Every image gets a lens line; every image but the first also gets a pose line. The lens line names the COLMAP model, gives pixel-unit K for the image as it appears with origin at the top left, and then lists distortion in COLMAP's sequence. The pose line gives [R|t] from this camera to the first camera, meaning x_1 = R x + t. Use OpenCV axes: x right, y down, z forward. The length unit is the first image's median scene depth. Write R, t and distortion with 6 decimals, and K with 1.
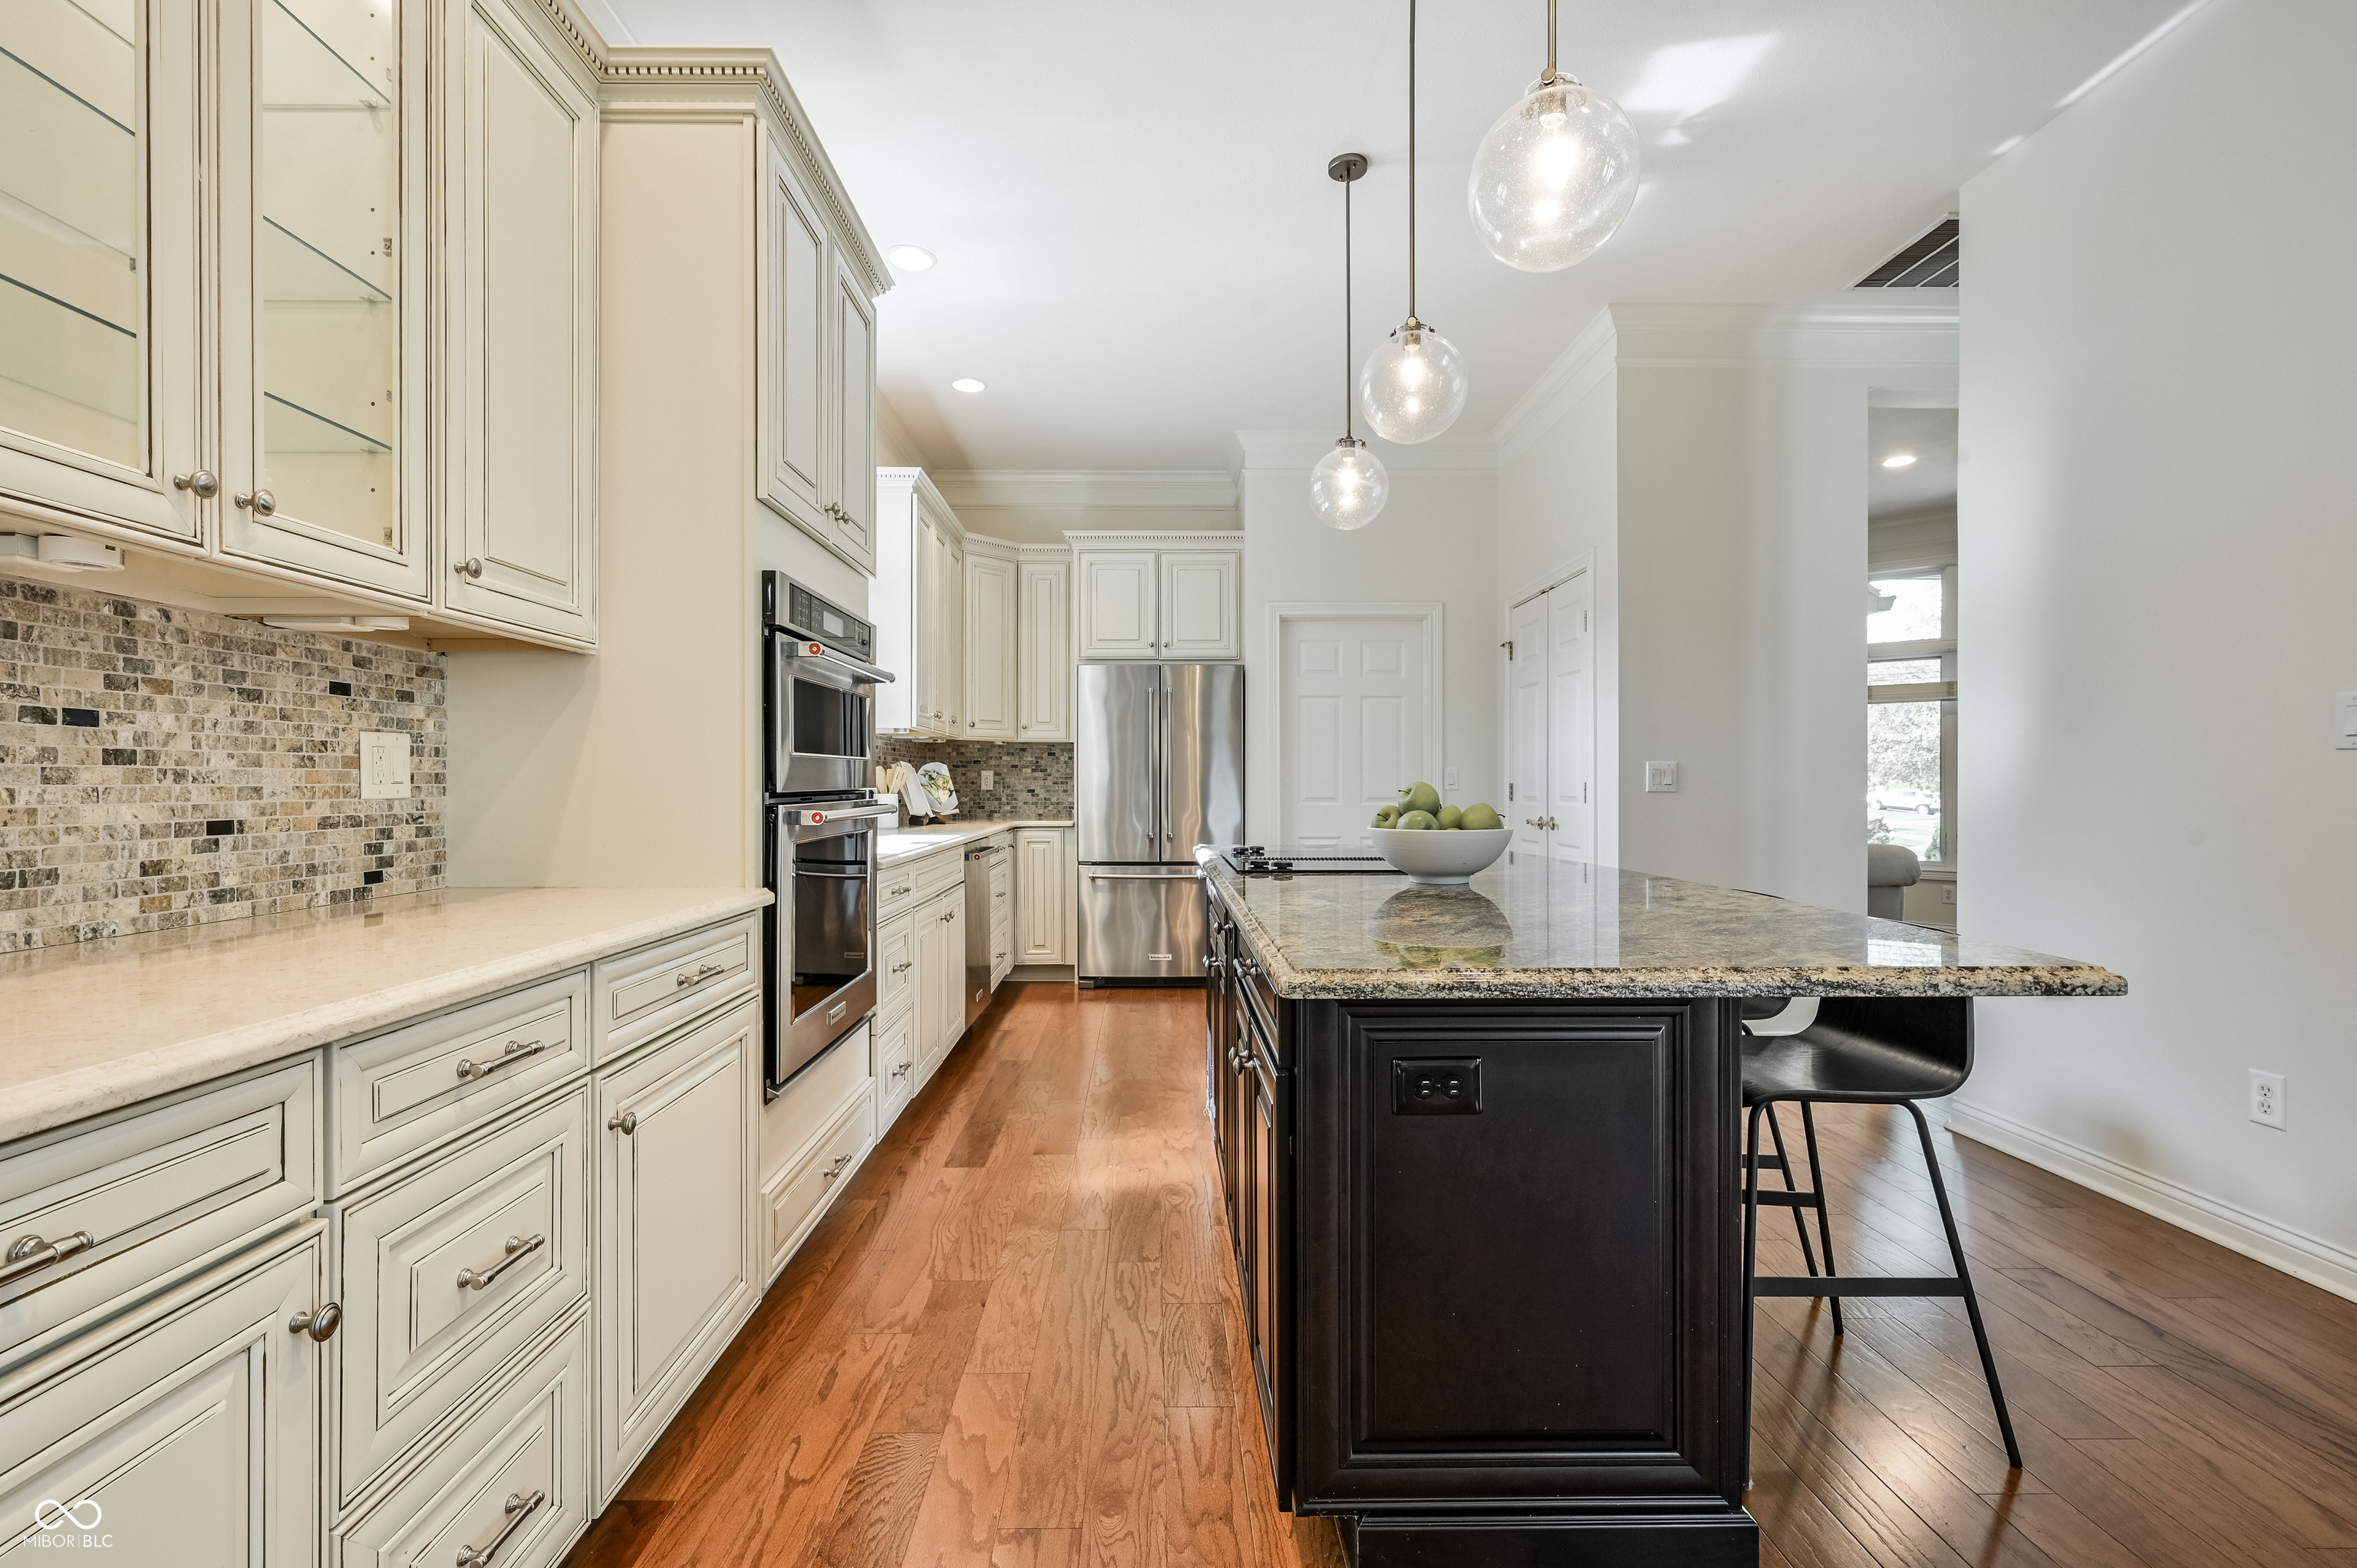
lens RADIAL K [[1050.2, 0, 1173.2], [0, 1050.2, 786.1], [0, 0, 1]] dist [-0.000236, 0.001053]
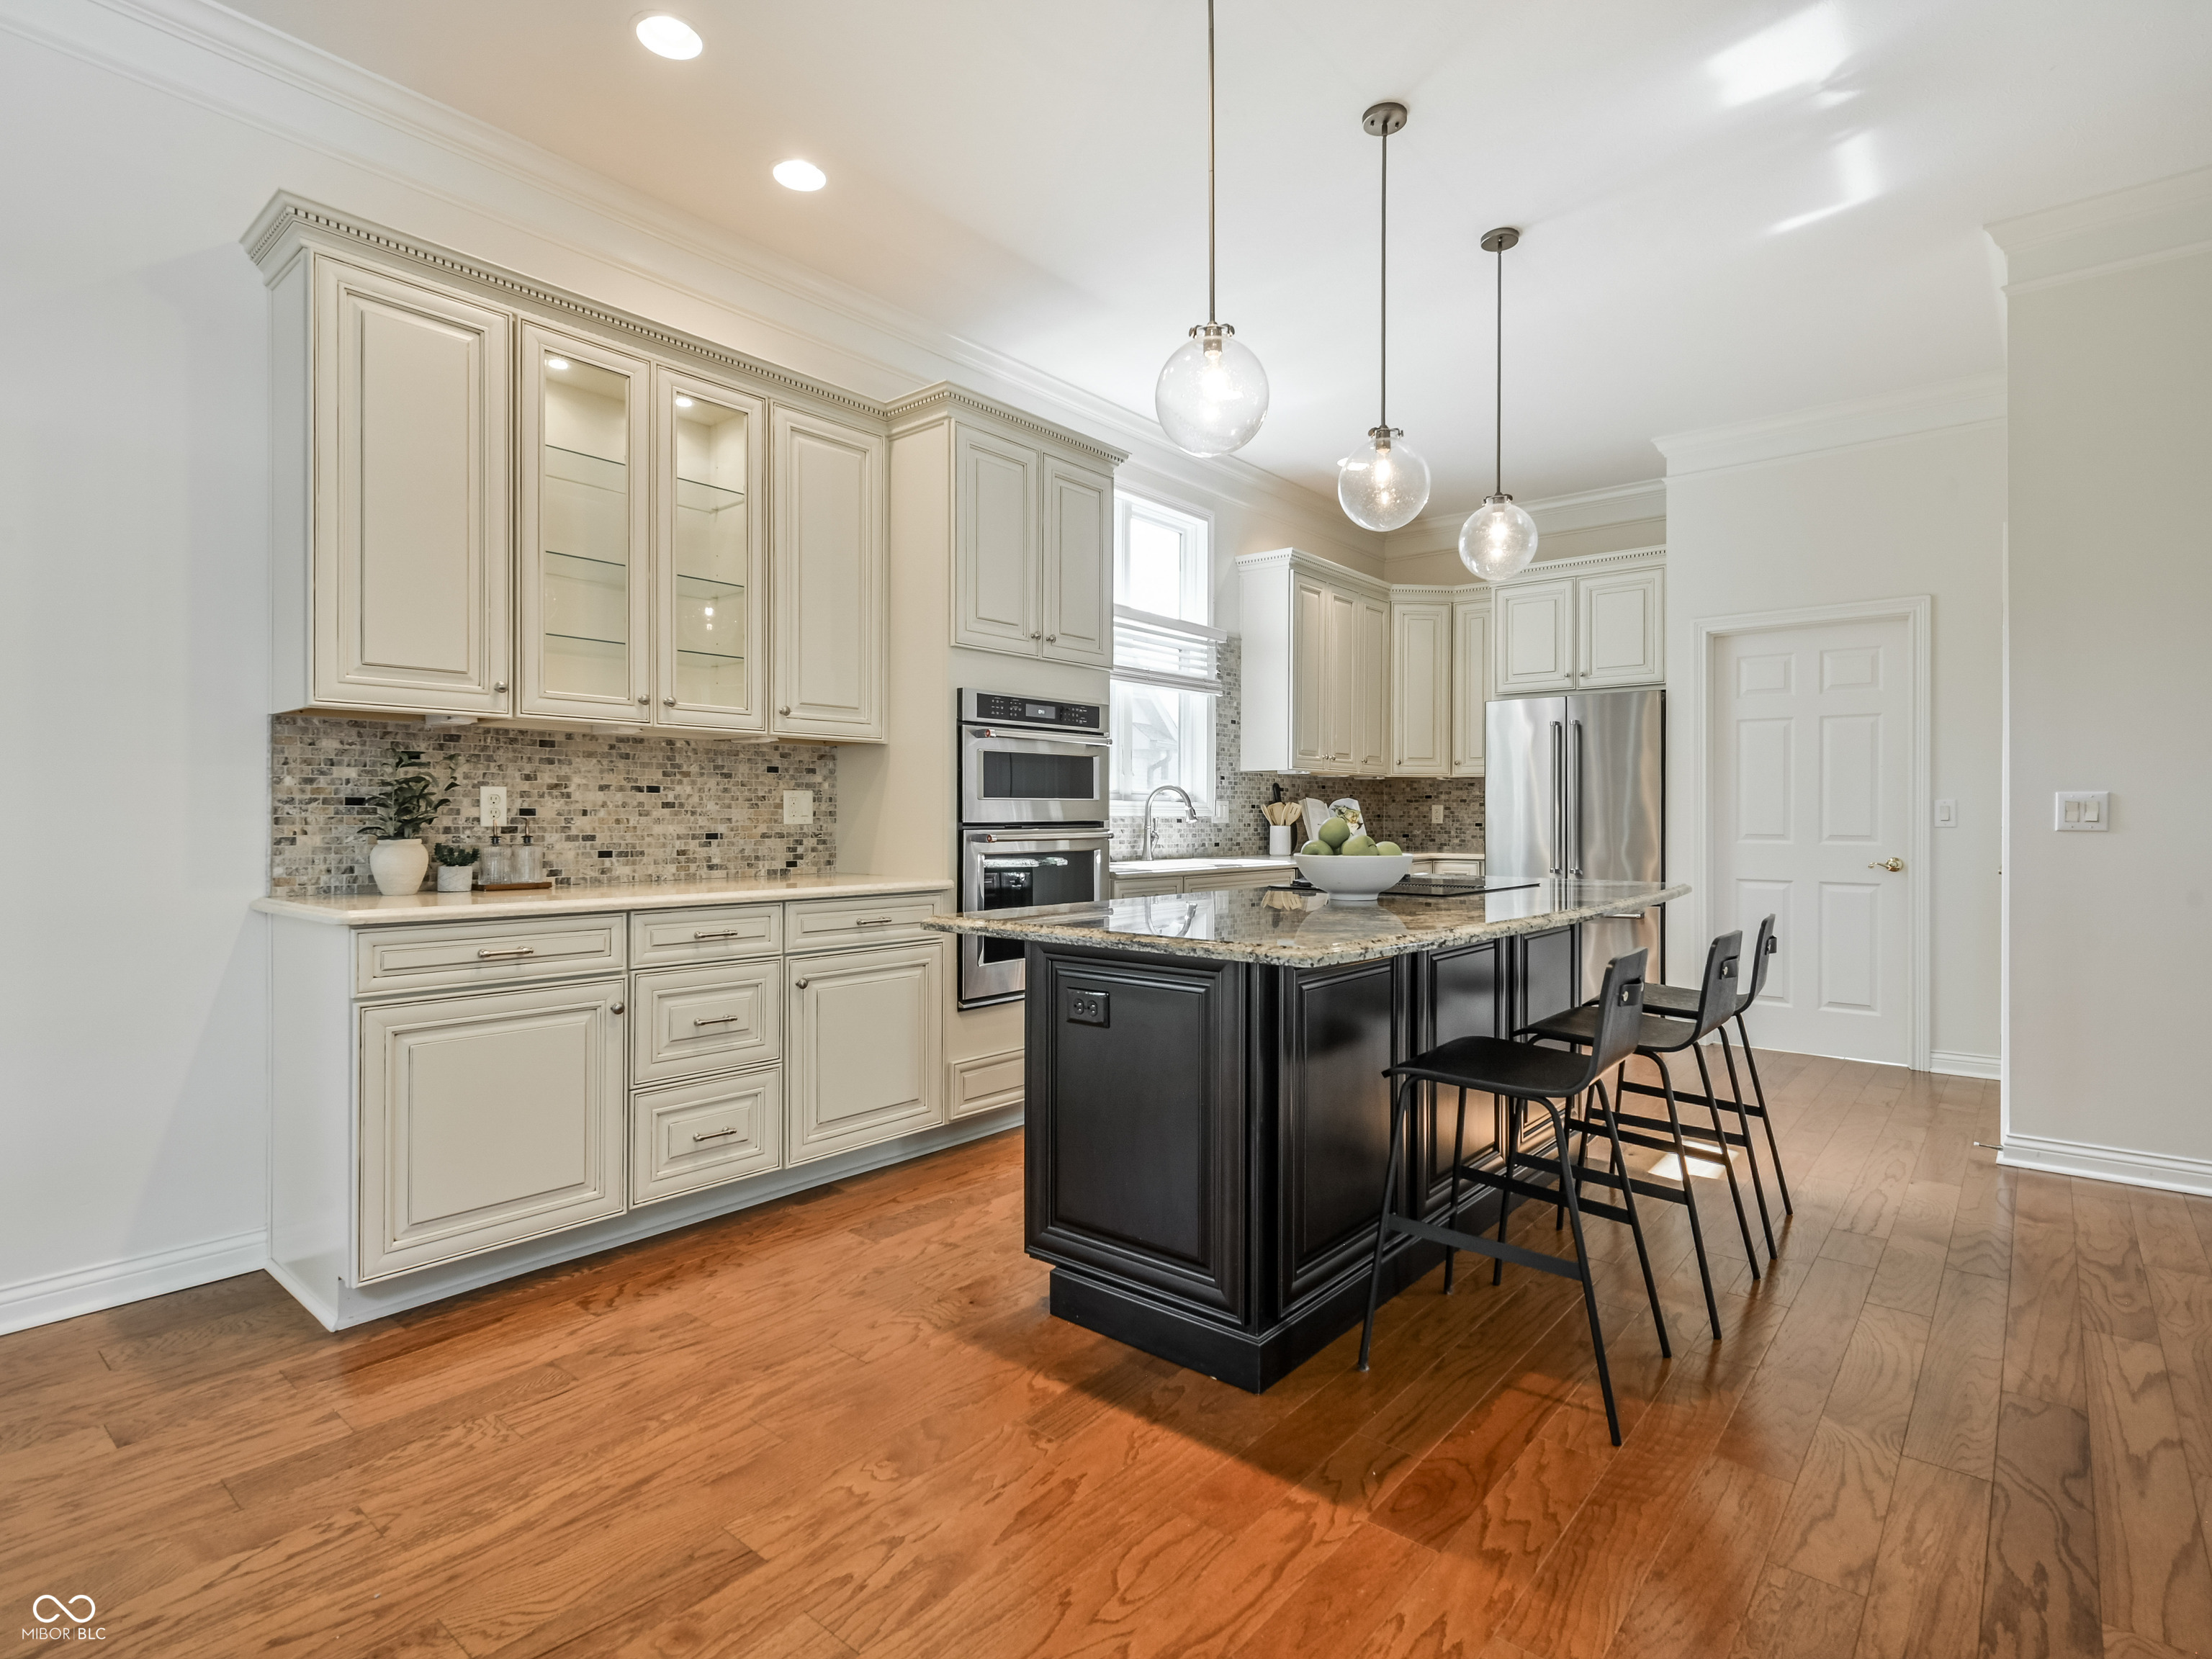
lens RADIAL K [[1123.4, 0, 1108.1], [0, 1123.4, 821.1], [0, 0, 1]] dist [-0.005830, 0.000304]
pose [[0.758241, 0.004982, -0.651955, 1.086465], [-0.004206, 0.999987, 0.002749, -0.002060], [0.651961, 0.000657, 0.758253, -0.214434]]
